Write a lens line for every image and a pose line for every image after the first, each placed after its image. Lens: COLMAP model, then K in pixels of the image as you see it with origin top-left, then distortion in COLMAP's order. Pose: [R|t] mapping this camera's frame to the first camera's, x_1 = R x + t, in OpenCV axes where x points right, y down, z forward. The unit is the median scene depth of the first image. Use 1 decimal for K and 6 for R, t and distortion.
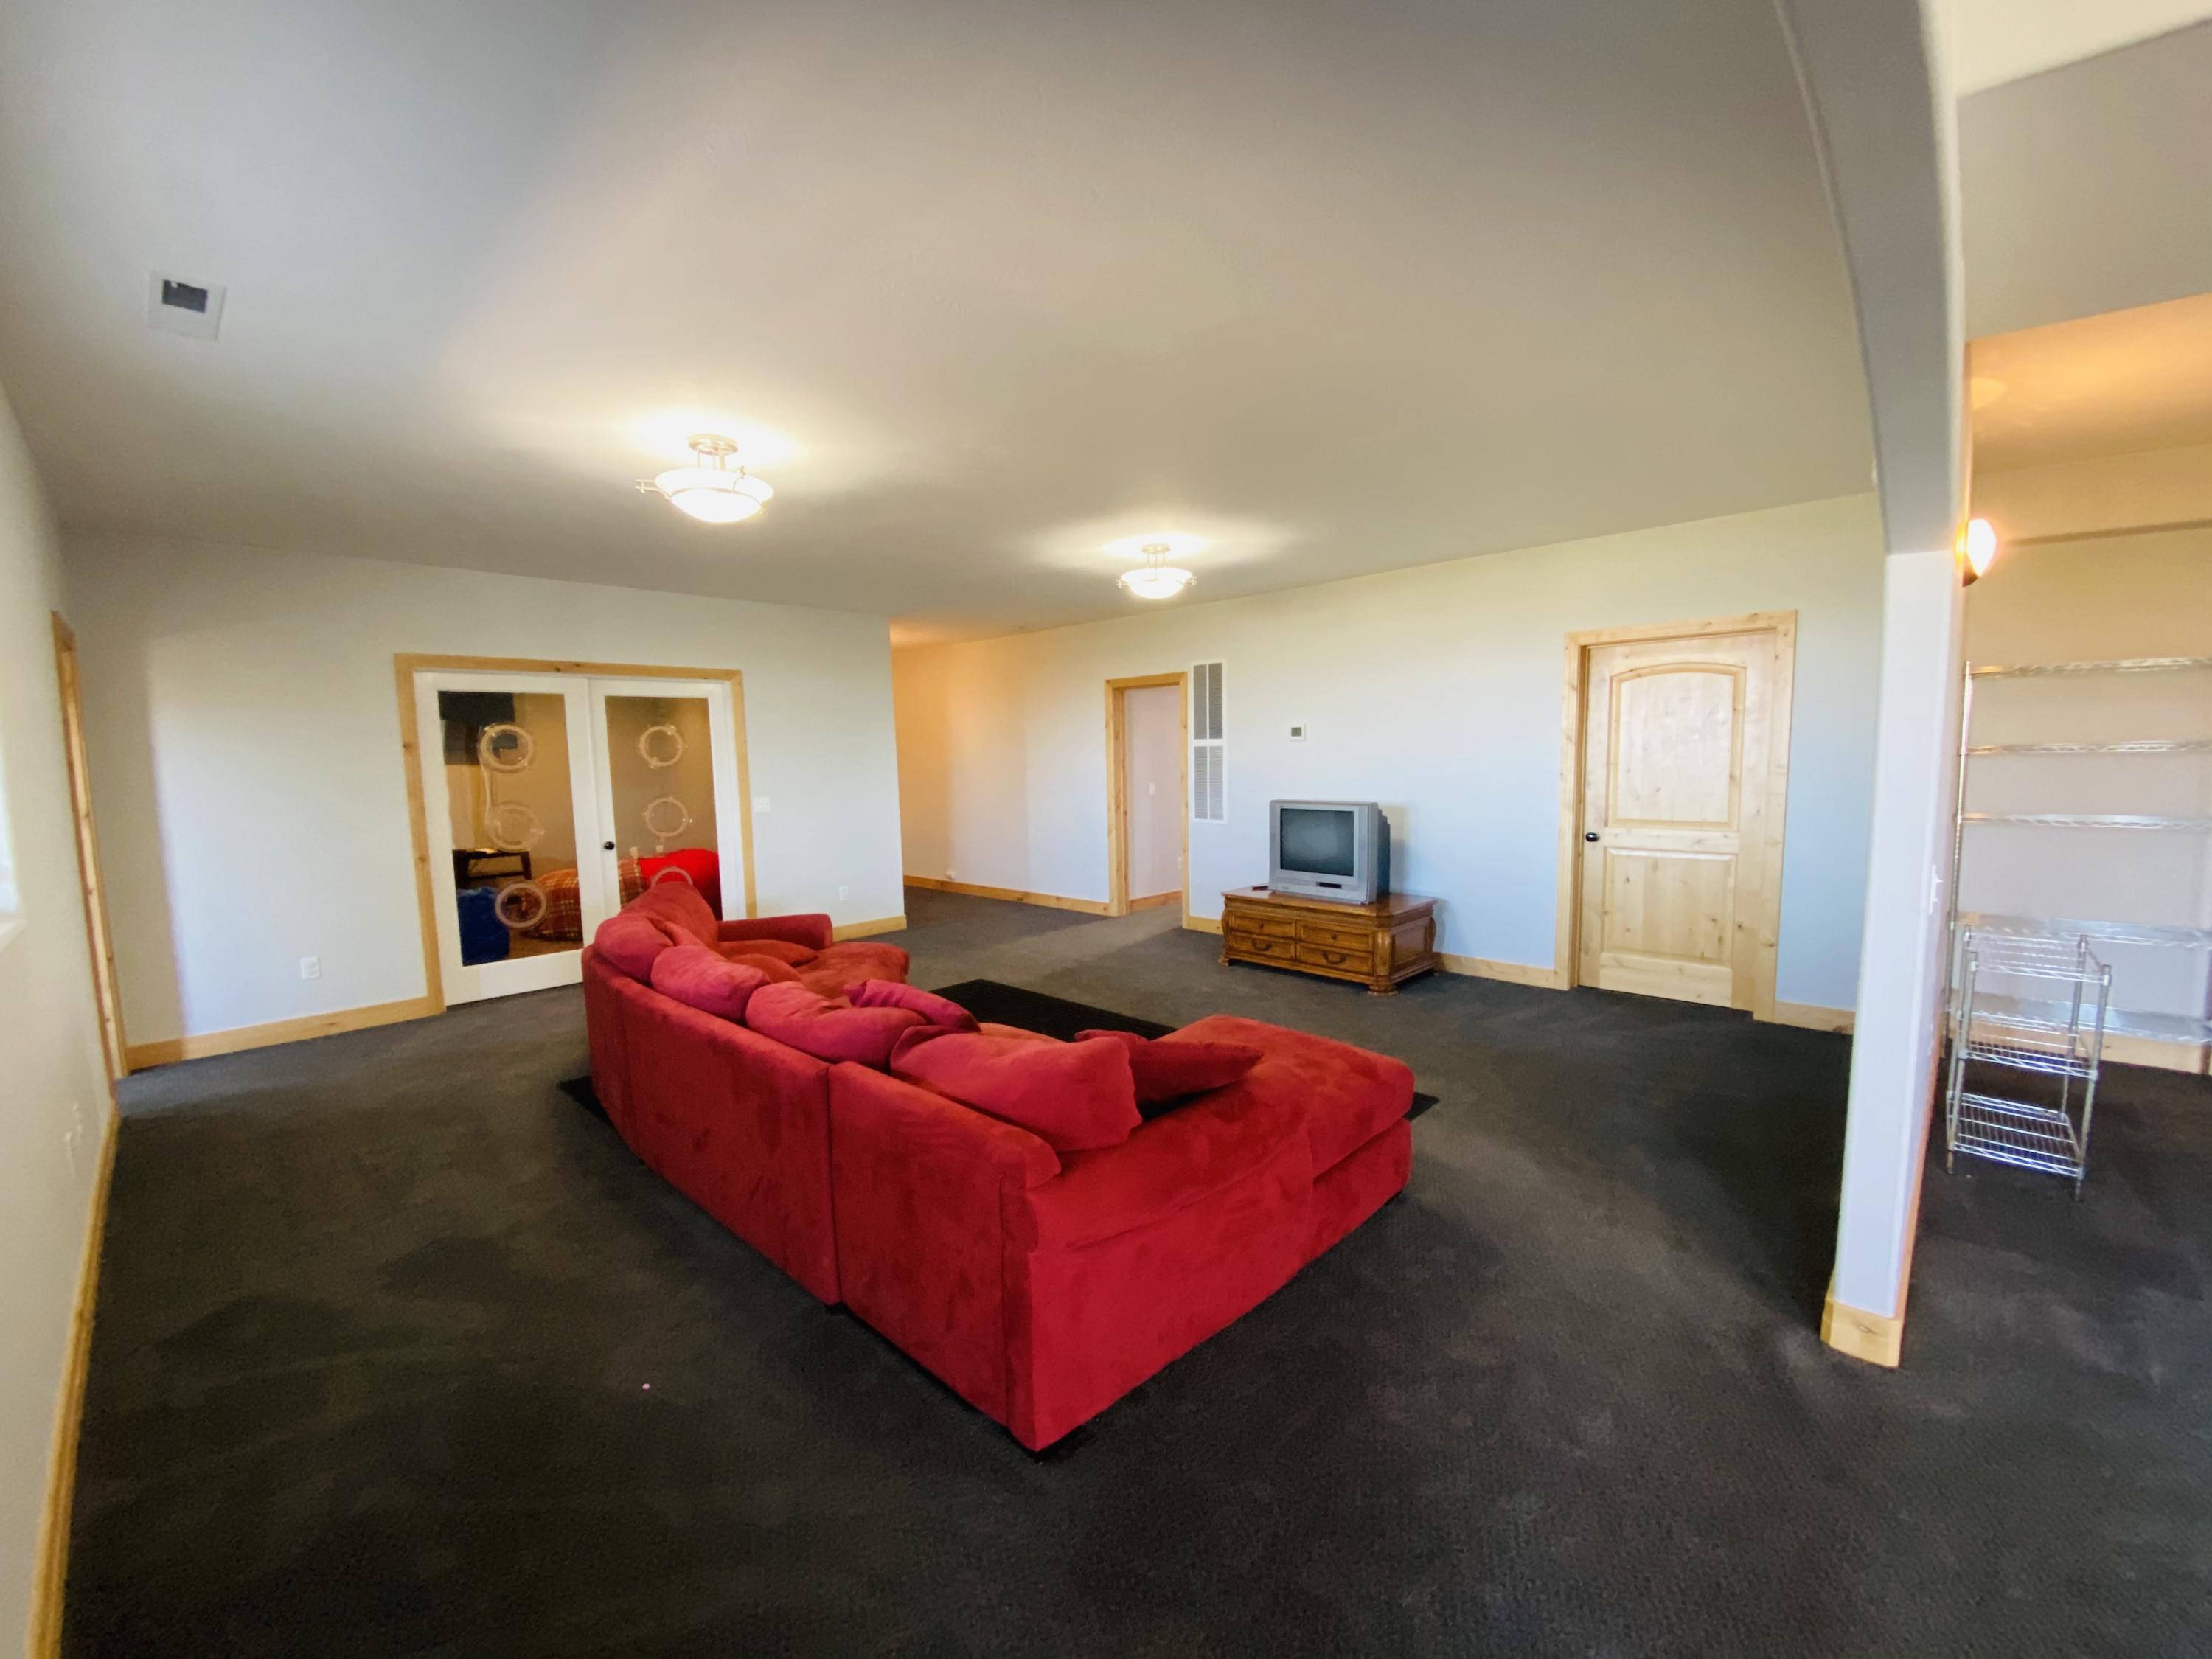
lens RADIAL K [[901.2, 0, 1106.0], [0, 901.2, 829.5], [0, 0, 1]] dist [0.020234, -0.017369]
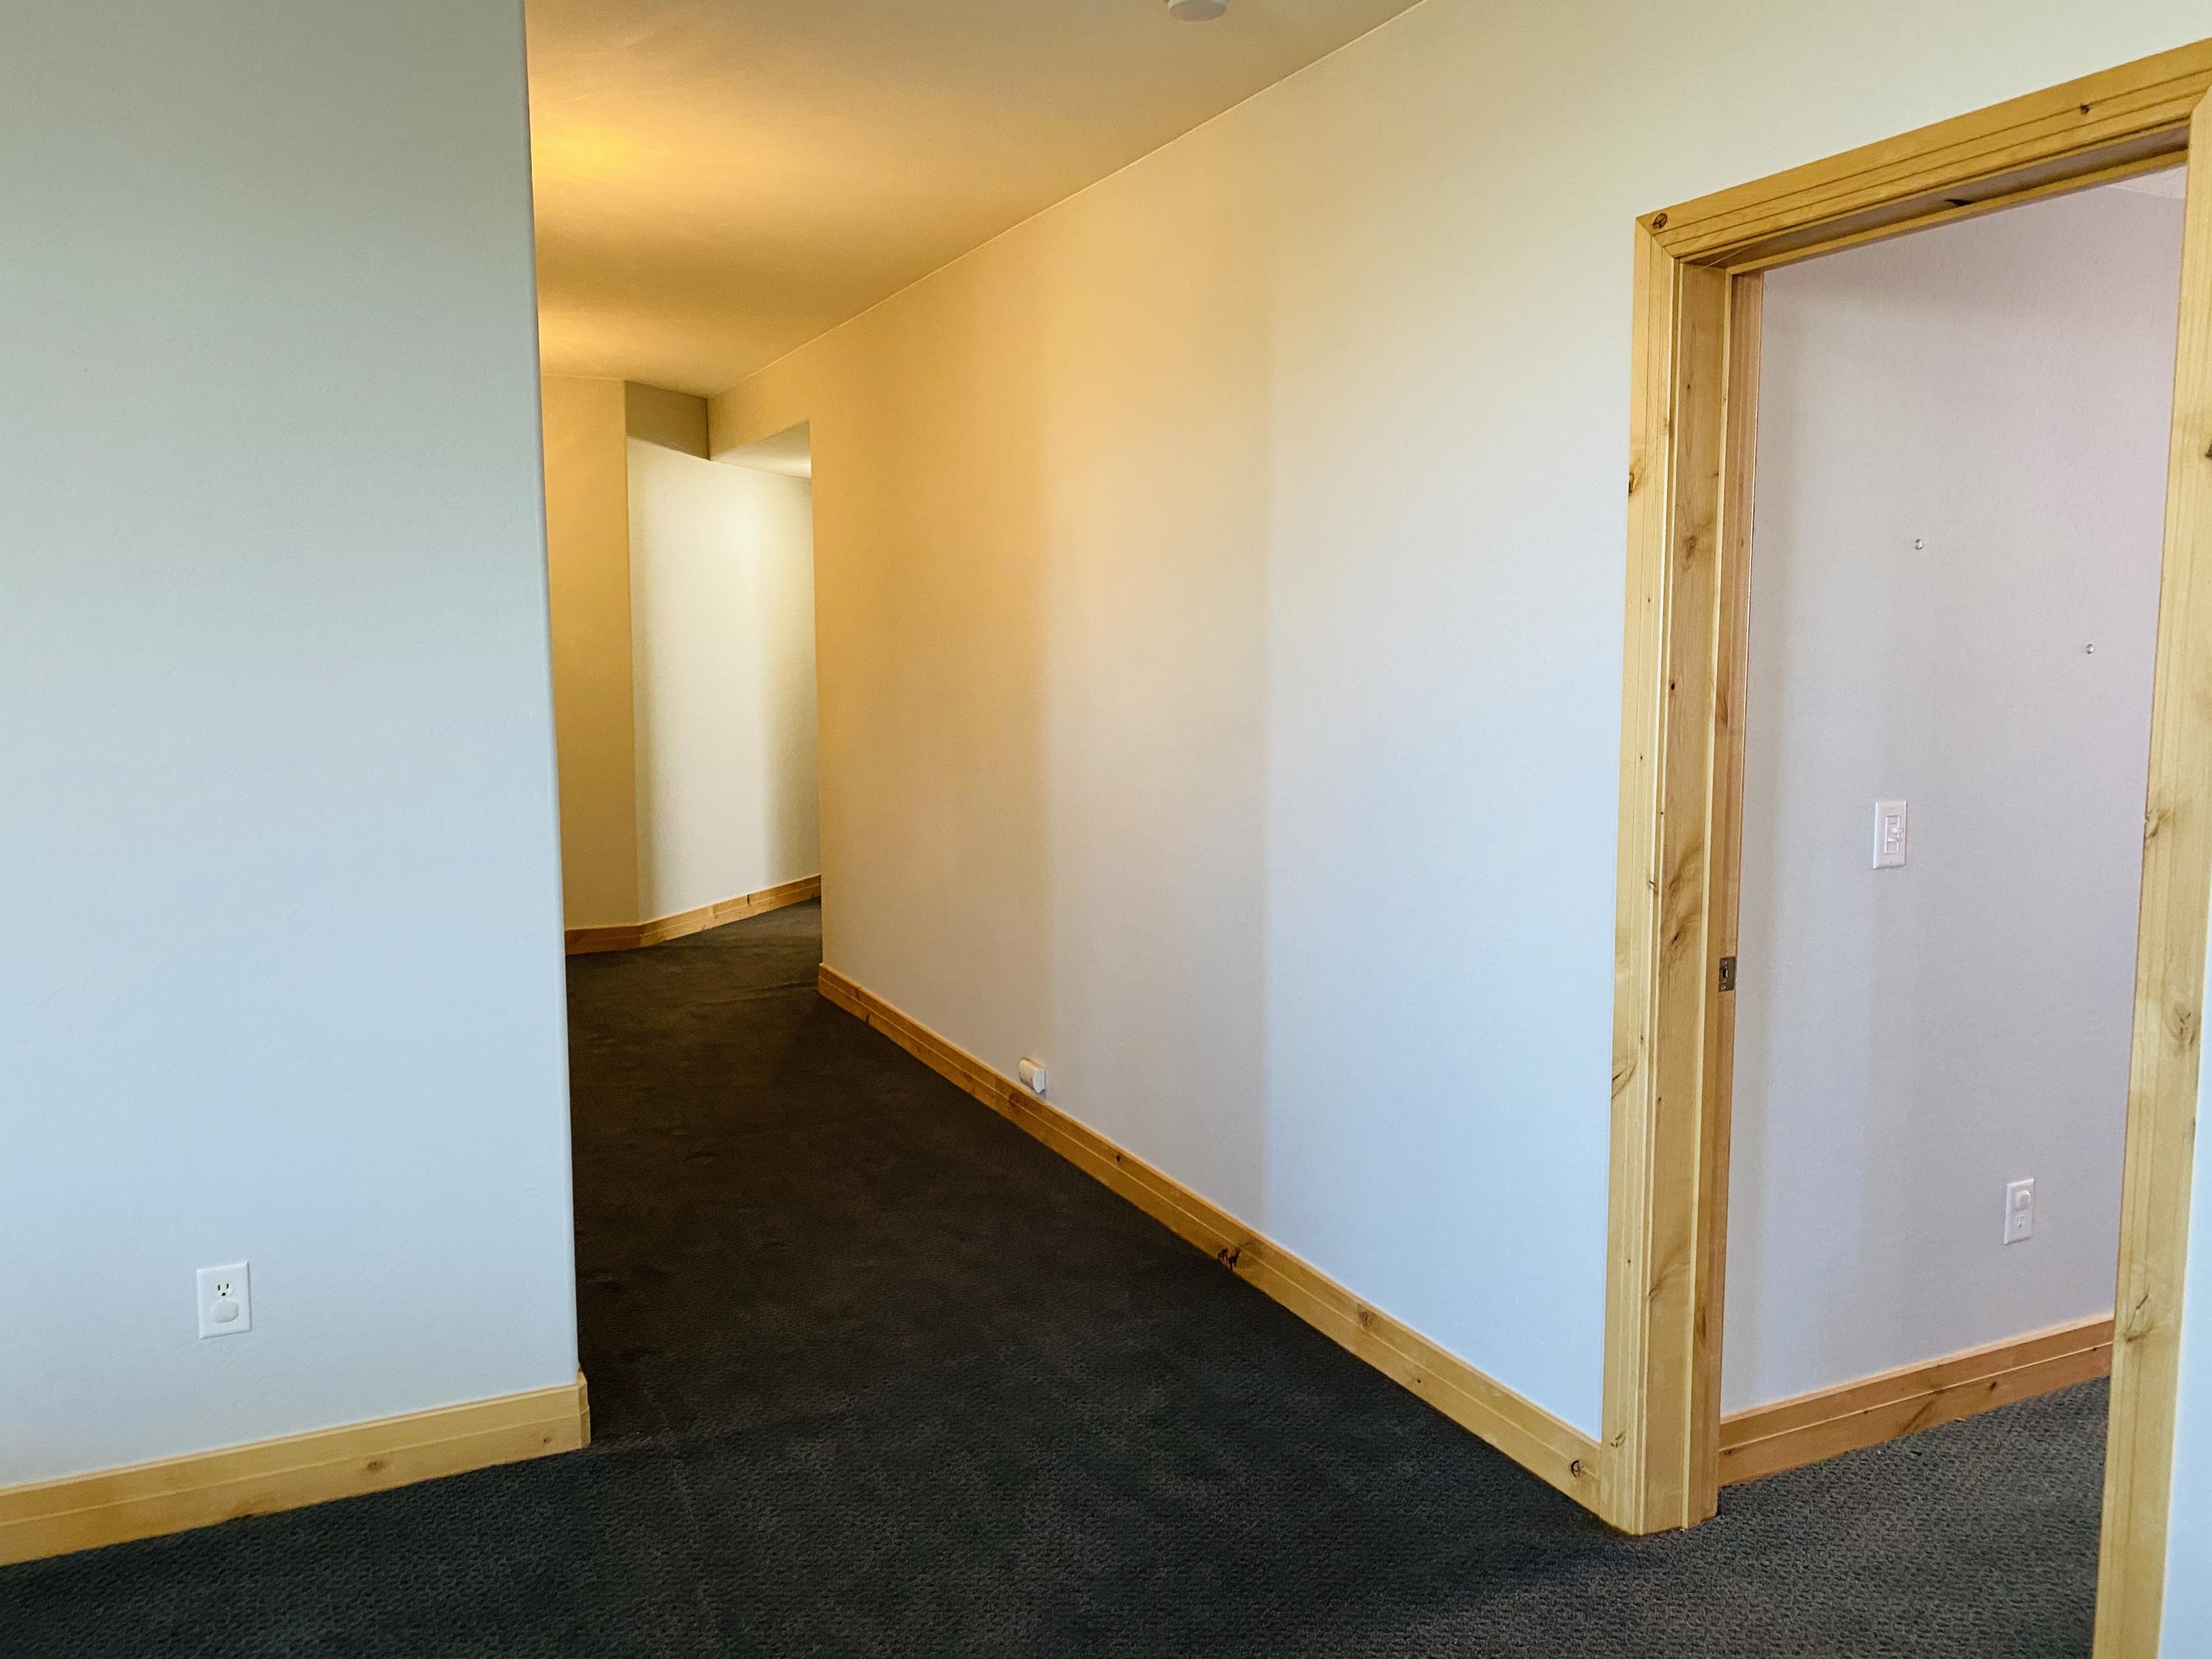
lens RADIAL K [[1716.2, 0, 1200.5], [0, 1716.2, 830.3], [0, 0, 1]] dist [0.004339, 0.000405]
pose [[0.957070, 0.057672, -0.284062, 0.019314], [-0.049006, 0.998093, 0.037528, -0.058007], [0.285684, -0.021996, 0.958071, 0.713639]]
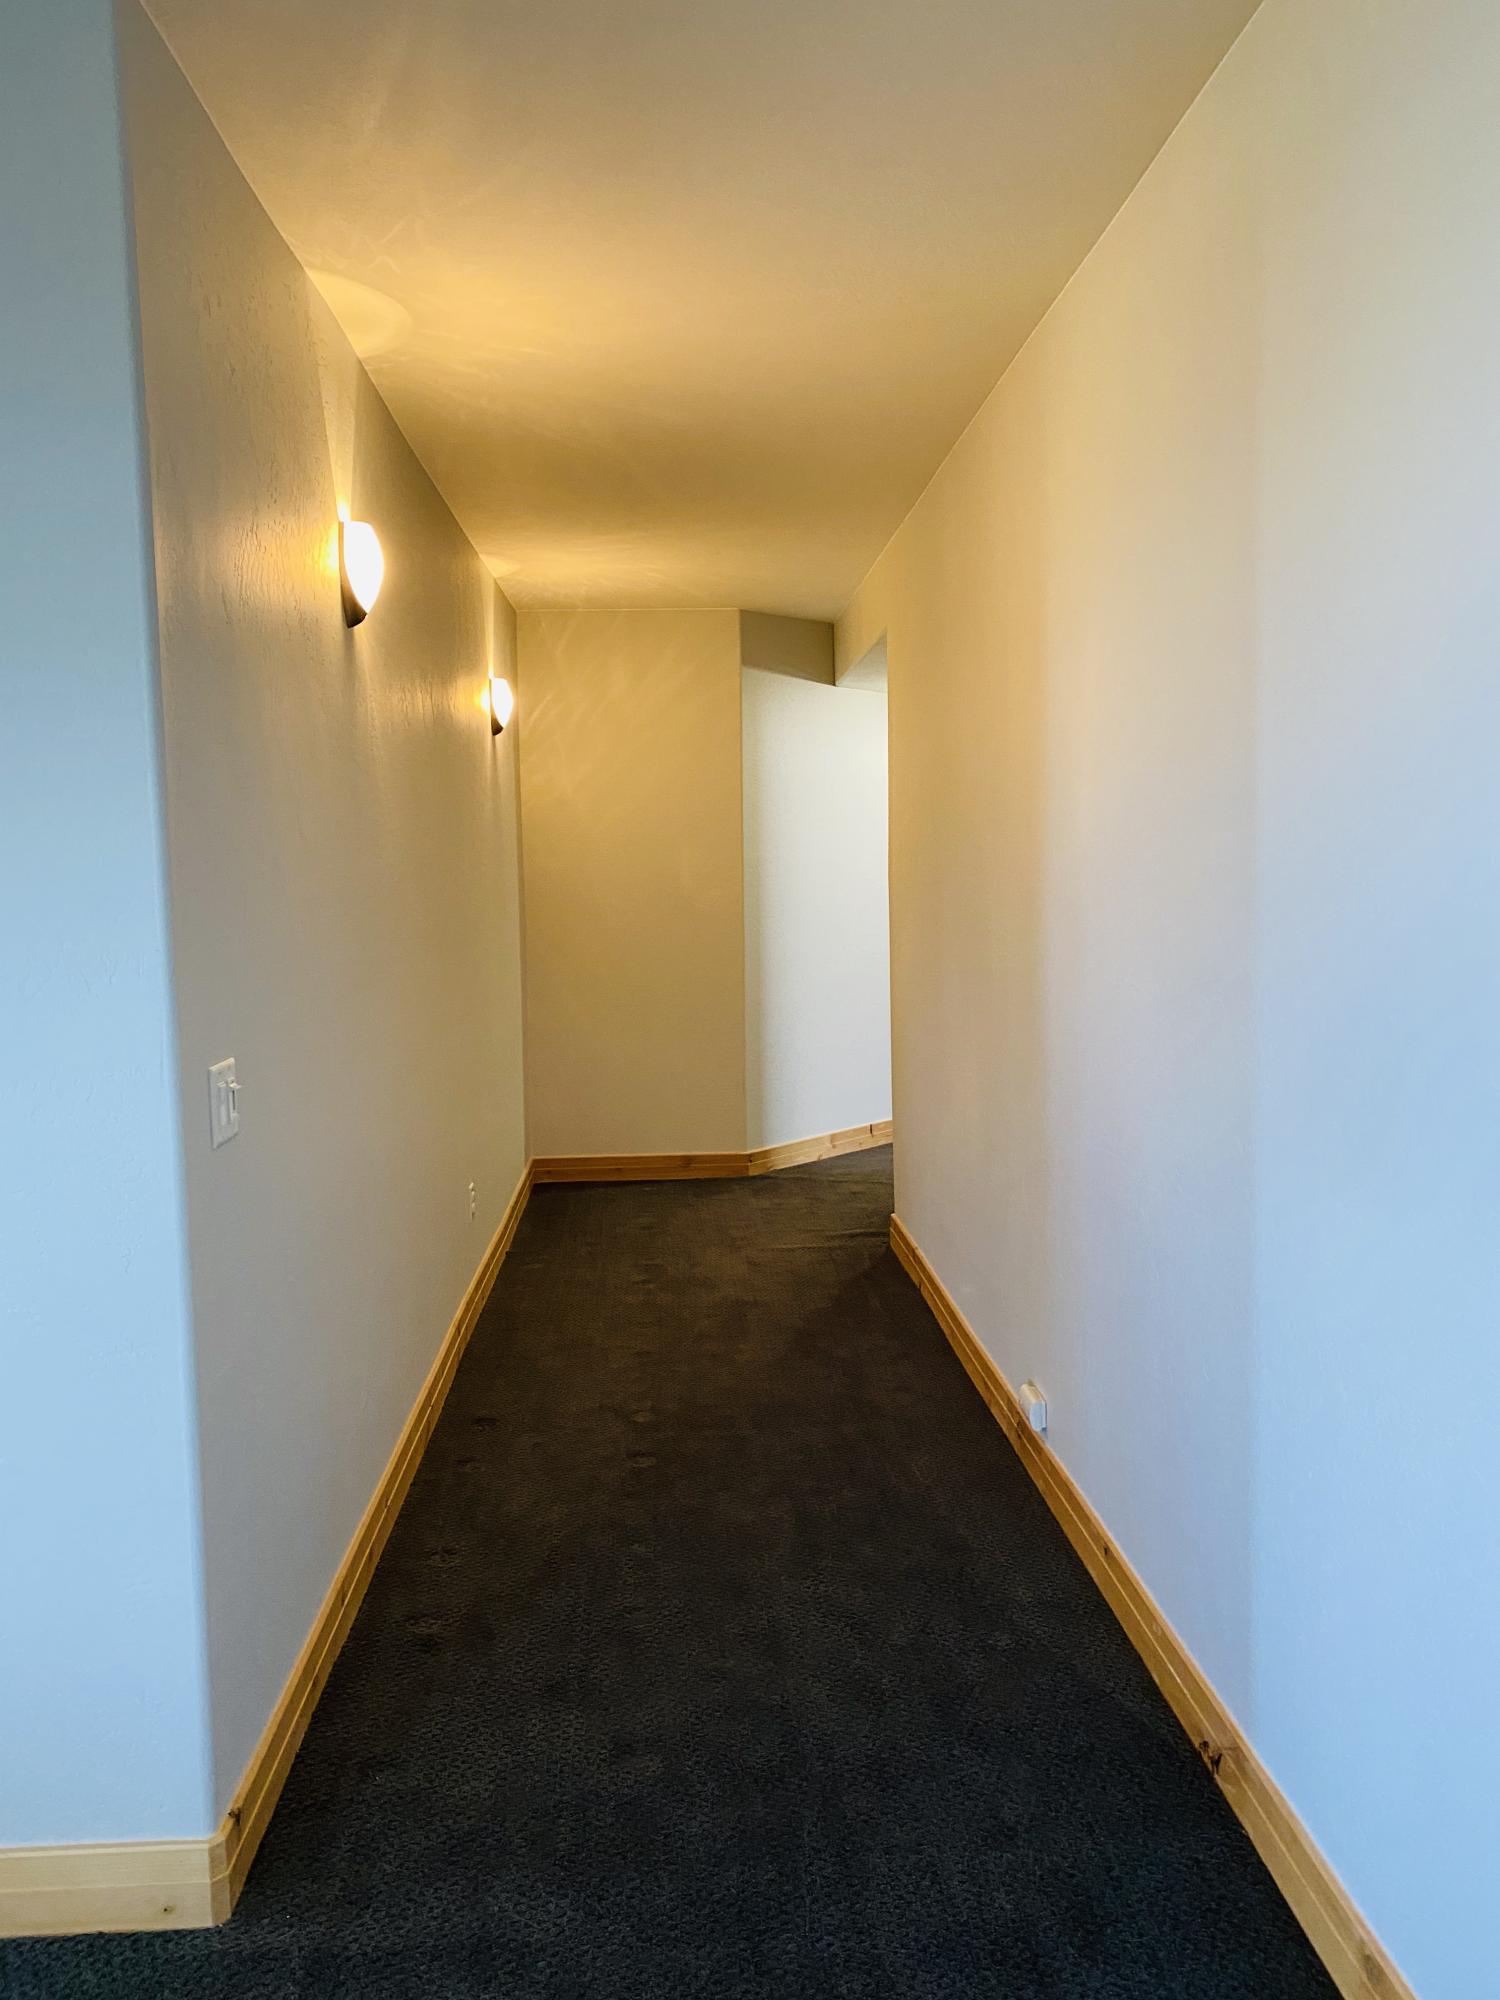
lens RADIAL K [[1526.0, 0, 750.0], [0, 1526.0, 1000.0], [0, 0, 1]] dist [0.018290, 0.001638]
pose [[0.729738, 0.073225, -0.679795, 0.024463], [-0.057897, 0.997295, 0.045275, -0.077784], [0.681271, 0.006319, 0.732004, 0.914171]]
